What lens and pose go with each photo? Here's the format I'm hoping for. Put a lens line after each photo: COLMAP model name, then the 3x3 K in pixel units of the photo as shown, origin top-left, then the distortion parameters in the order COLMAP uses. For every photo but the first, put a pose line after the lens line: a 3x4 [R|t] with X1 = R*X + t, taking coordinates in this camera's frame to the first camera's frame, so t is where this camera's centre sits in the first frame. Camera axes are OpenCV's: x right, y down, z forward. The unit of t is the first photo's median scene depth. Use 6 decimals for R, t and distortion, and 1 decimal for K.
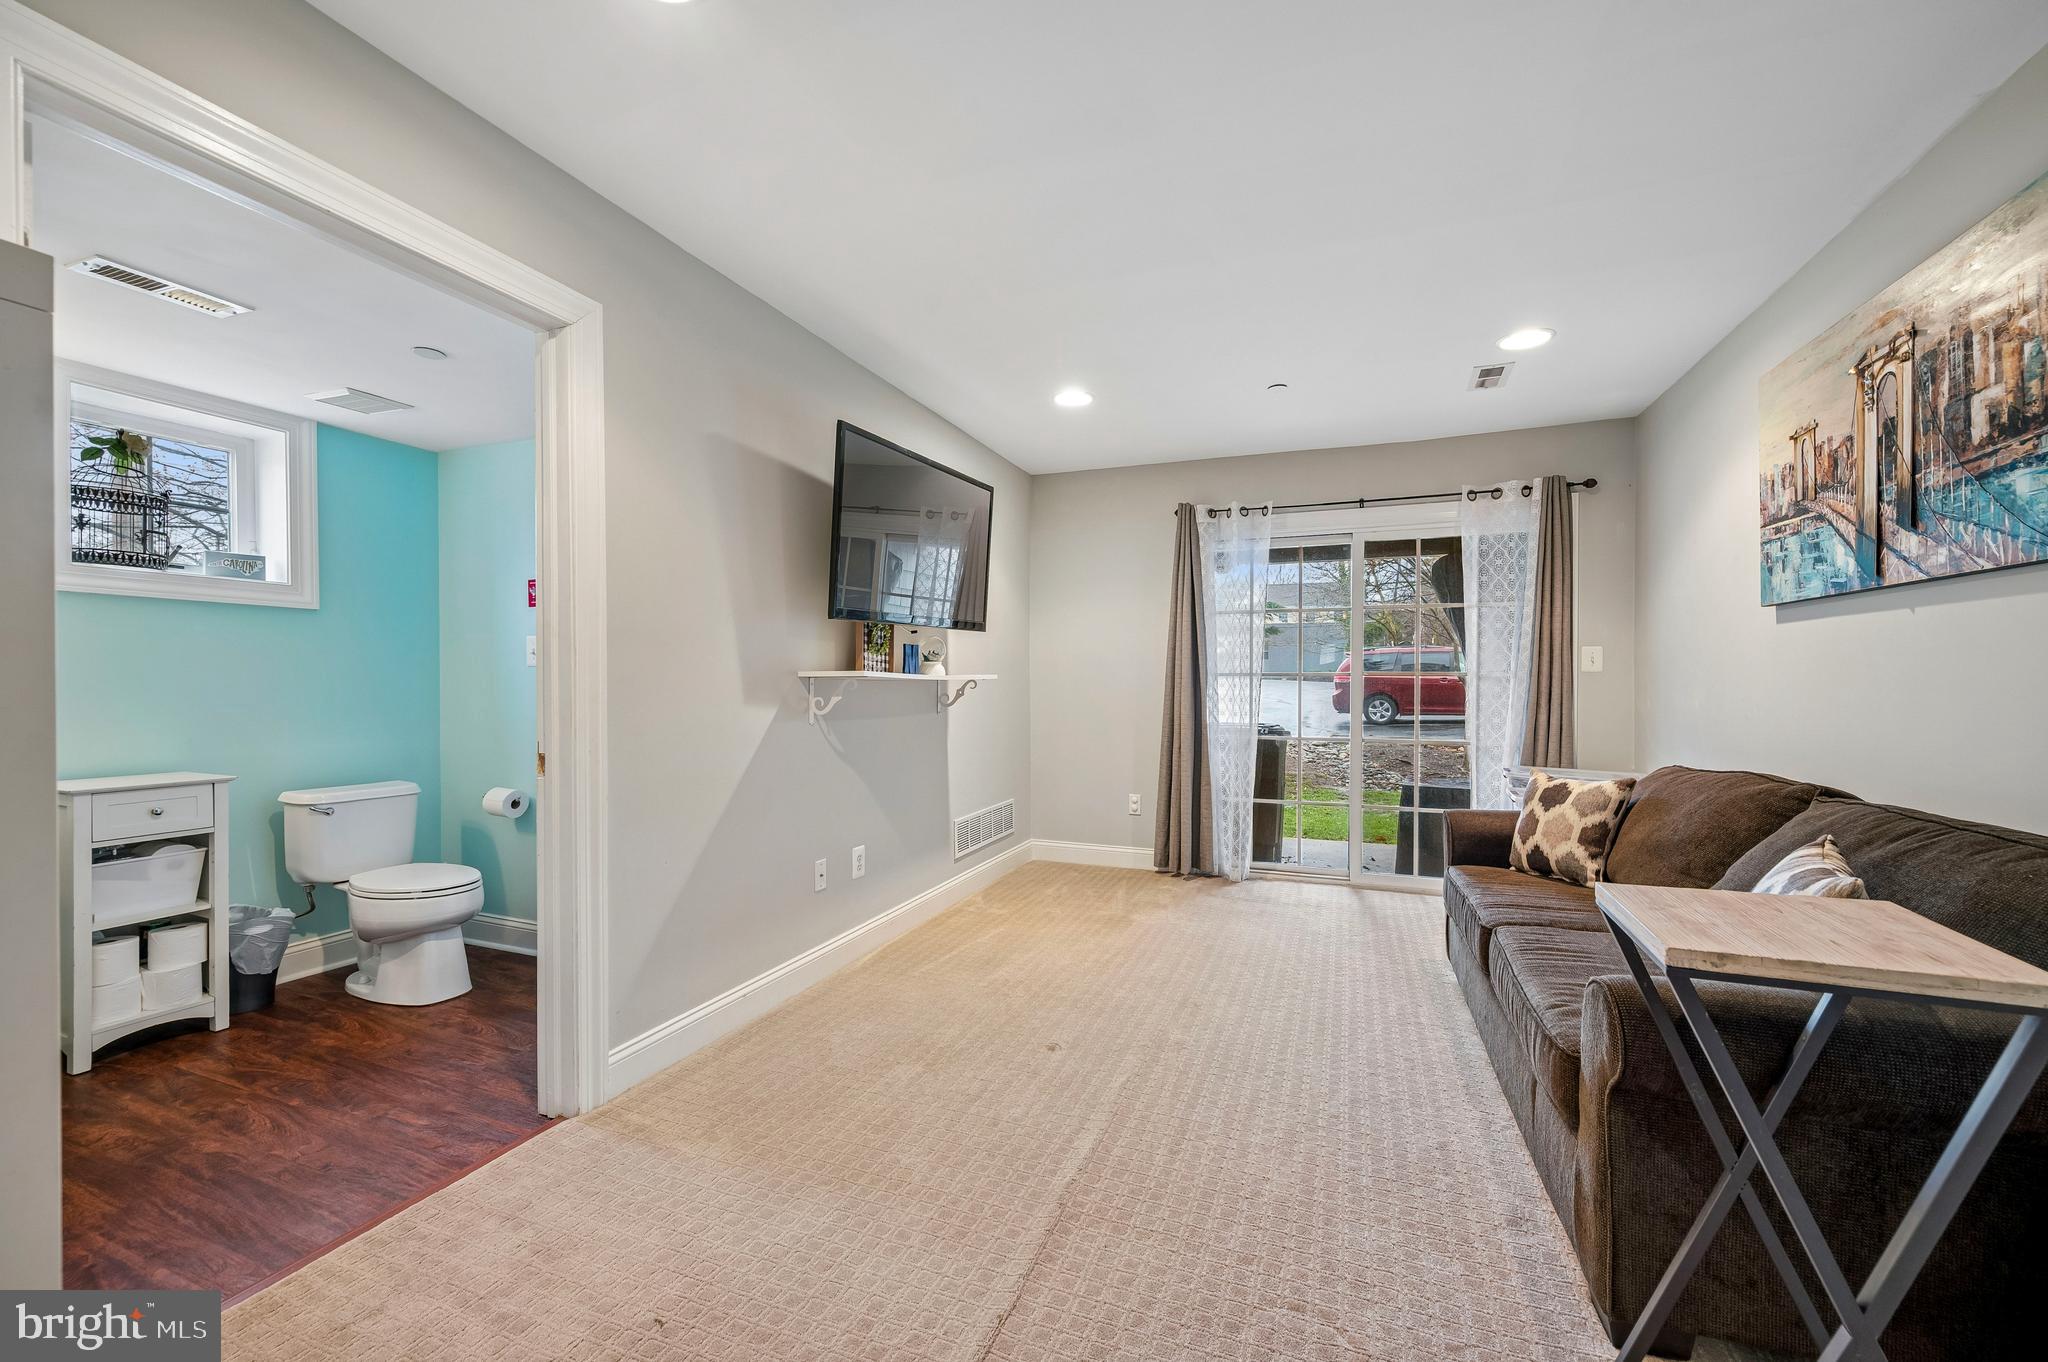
lens RADIAL K [[804.7, 0, 1018.6], [0, 804.7, 694.5], [0, 0, 1]] dist [-0.003901, 0.000045]
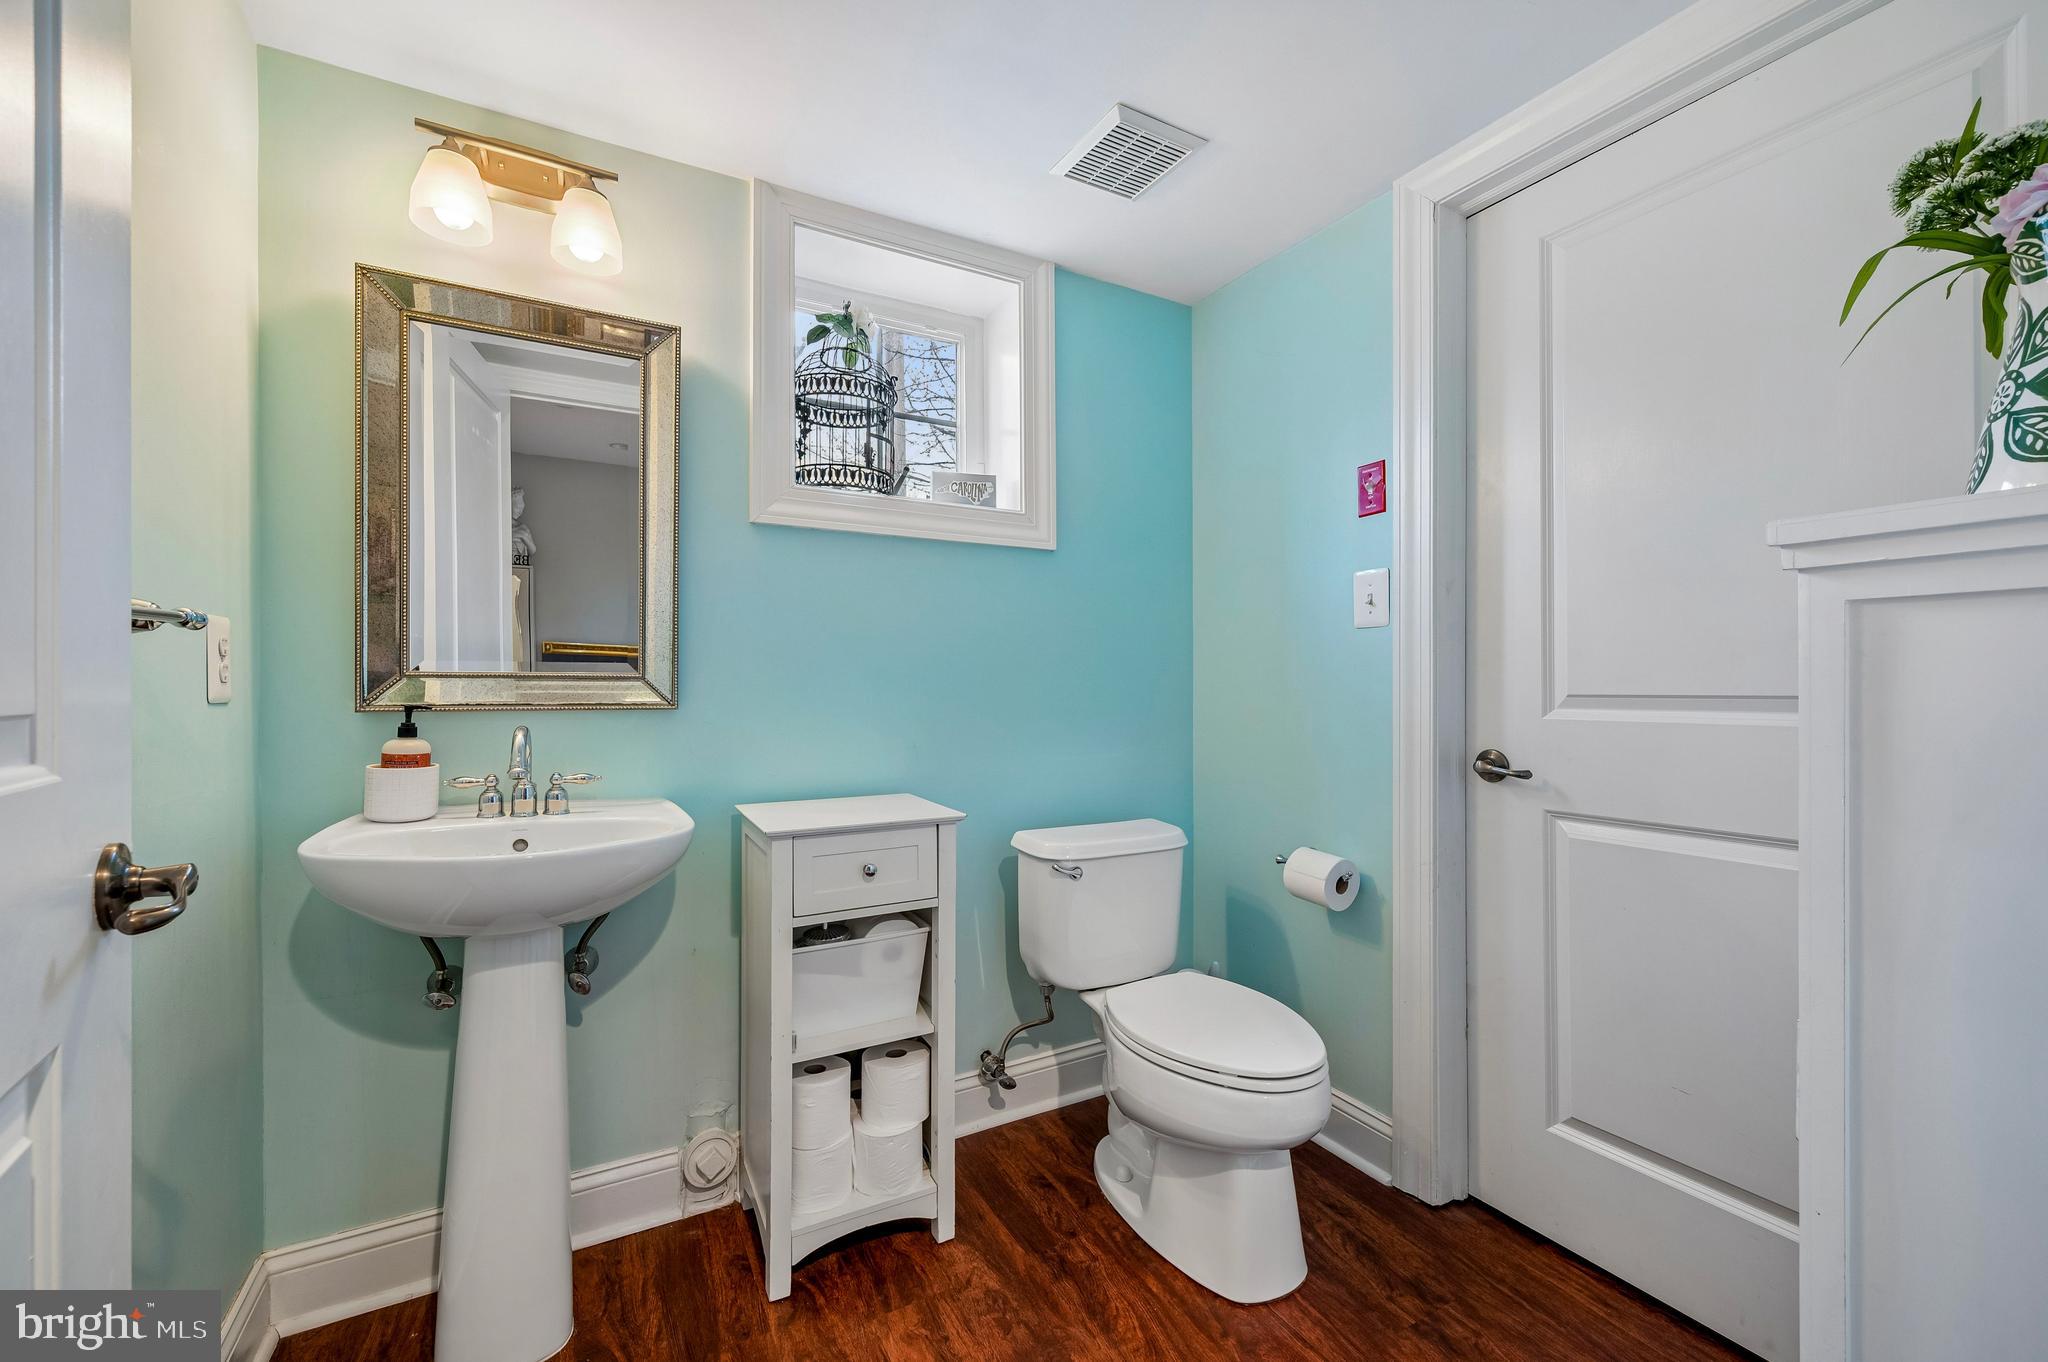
lens RADIAL K [[804.7, 0, 1016.7], [0, 804.7, 691.0], [0, 0, 1]] dist [-0.003901, 0.000045]
pose [[0.766445, 0.004950, -0.642291, -0.529376], [-0.005536, 0.999984, 0.001100, 0.010025], [0.642286, 0.002713, 0.766460, 0.531463]]
